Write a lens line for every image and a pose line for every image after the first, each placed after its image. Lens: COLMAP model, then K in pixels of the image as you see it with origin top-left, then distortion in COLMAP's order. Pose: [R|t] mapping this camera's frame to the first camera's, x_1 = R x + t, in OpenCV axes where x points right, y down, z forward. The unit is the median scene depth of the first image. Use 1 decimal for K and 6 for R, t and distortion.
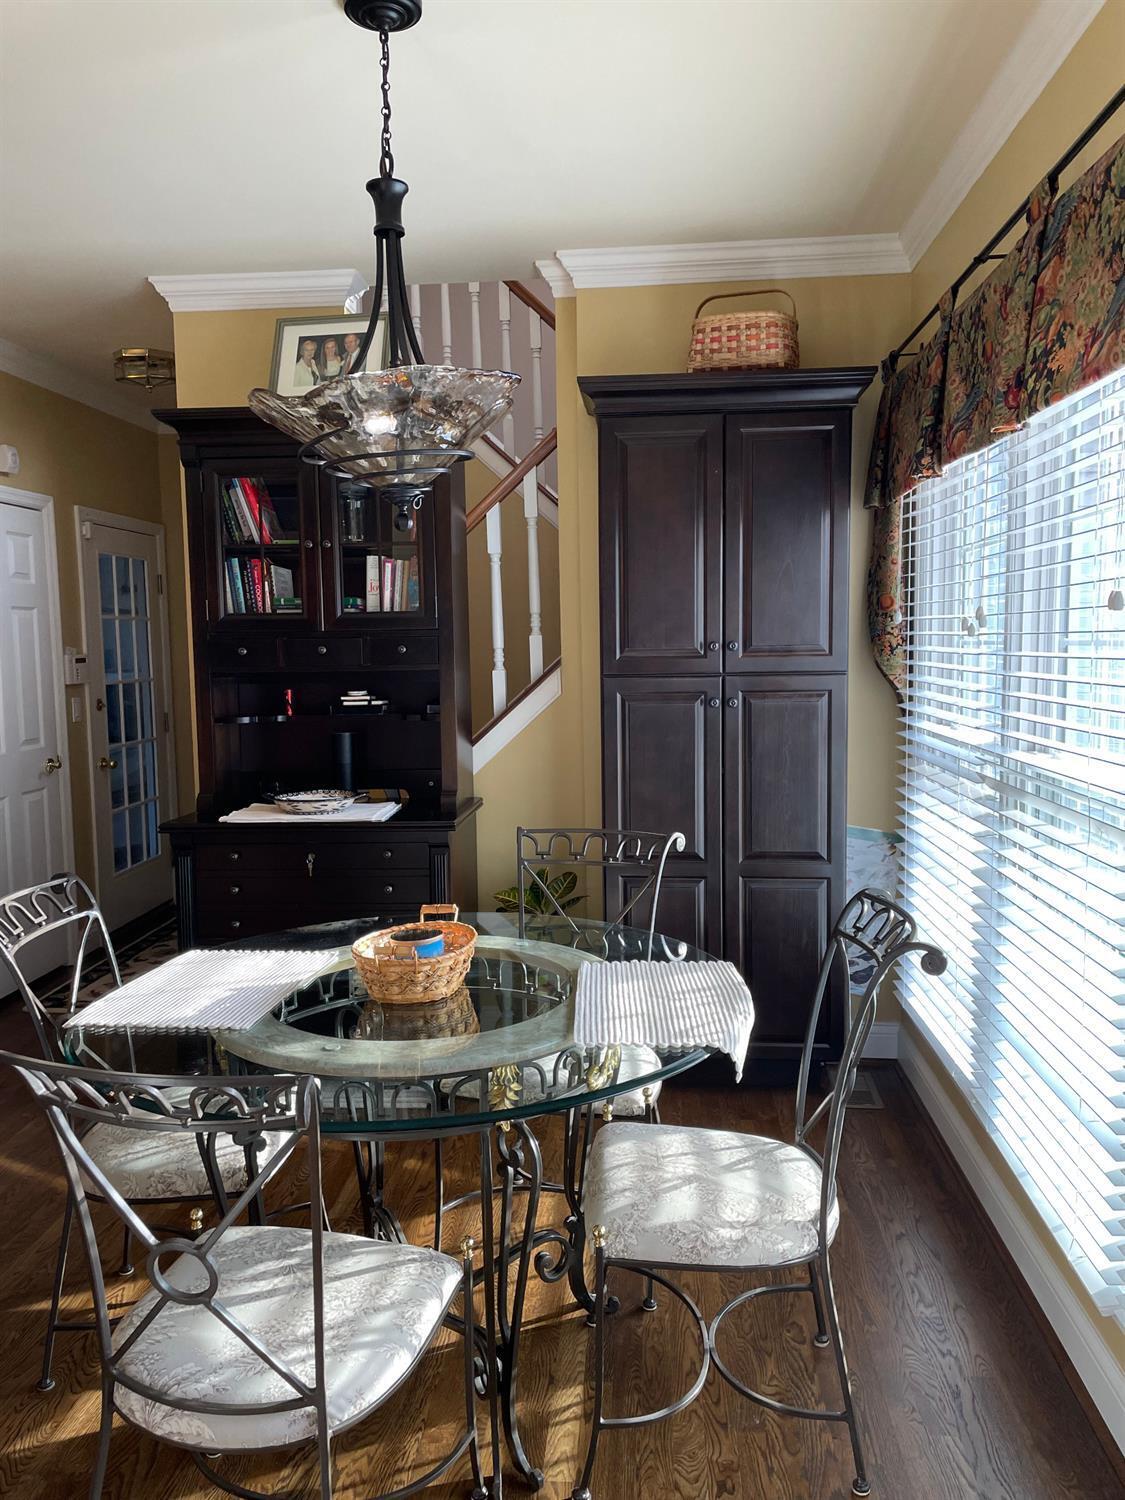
lens RADIAL K [[1129.0, 0, 562.3], [0, 1129.0, 747.6], [0, 0, 1]] dist [0.042131, 0.001664]
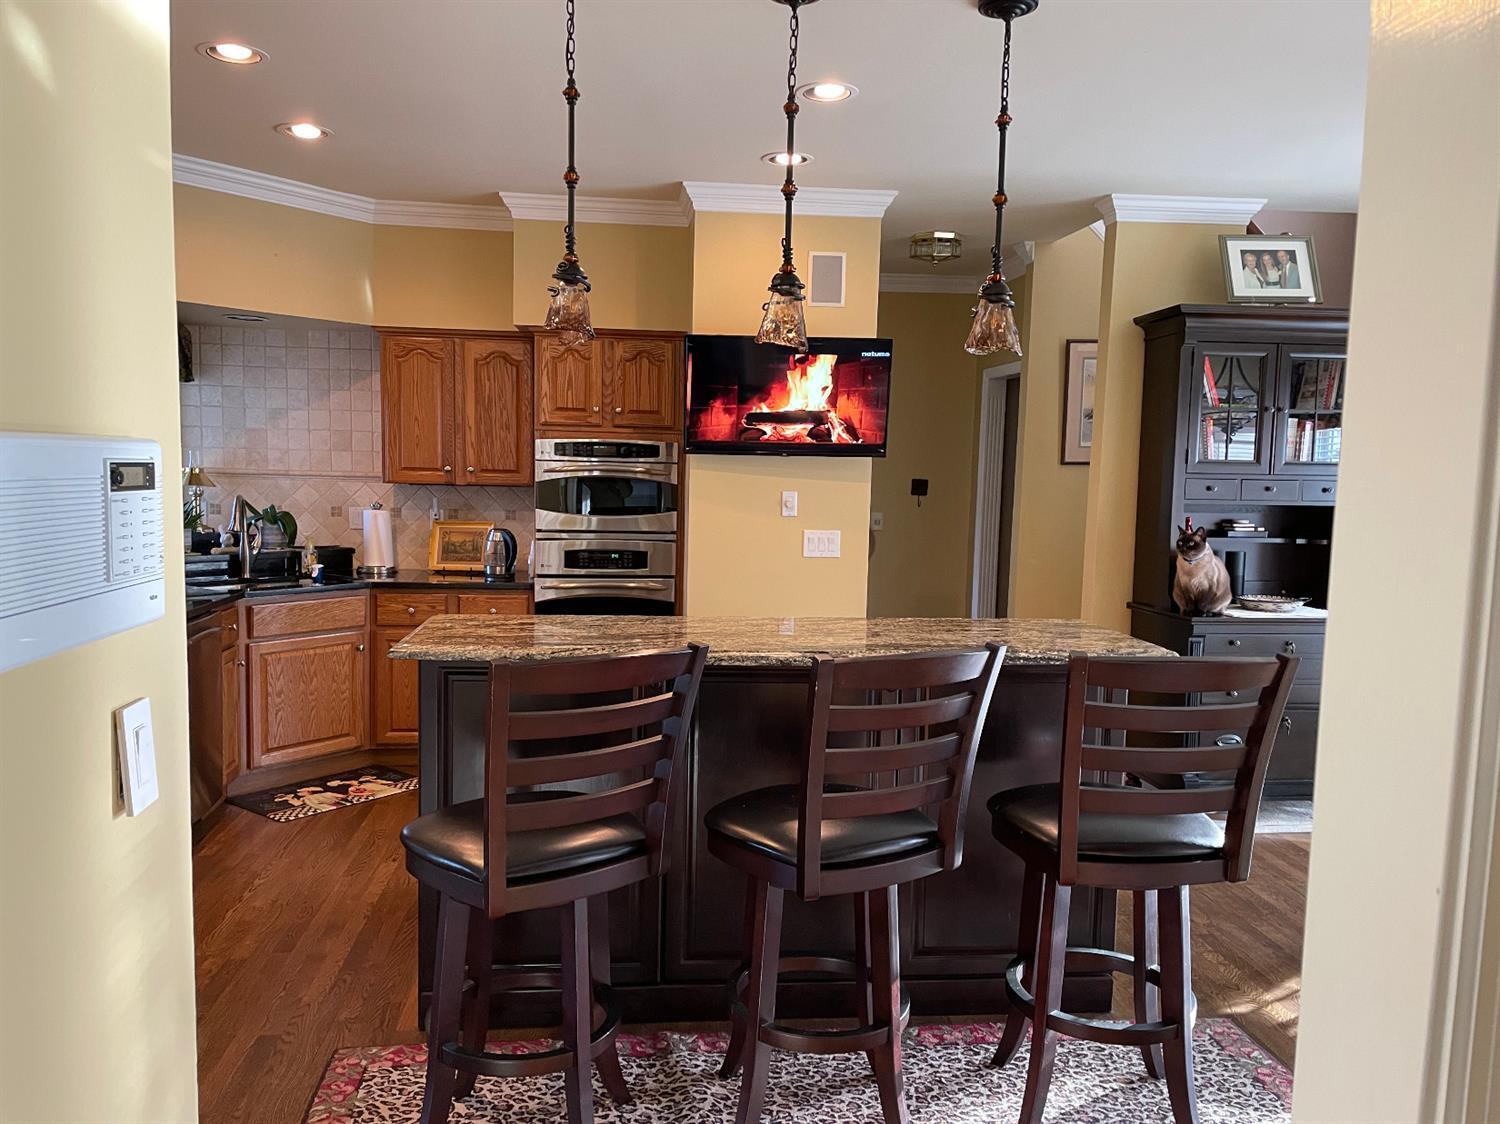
lens RADIAL K [[1129.0, 0, 747.1], [0, 1129.0, 566.6], [0, 0, 1]] dist [0.042131, 0.001664]
pose [[0.983123, 0.021211, 0.181711, -1.028850], [-0.020186, 0.999768, -0.007486, 0.025852], [-0.181828, 0.003691, 0.983323, -0.191226]]
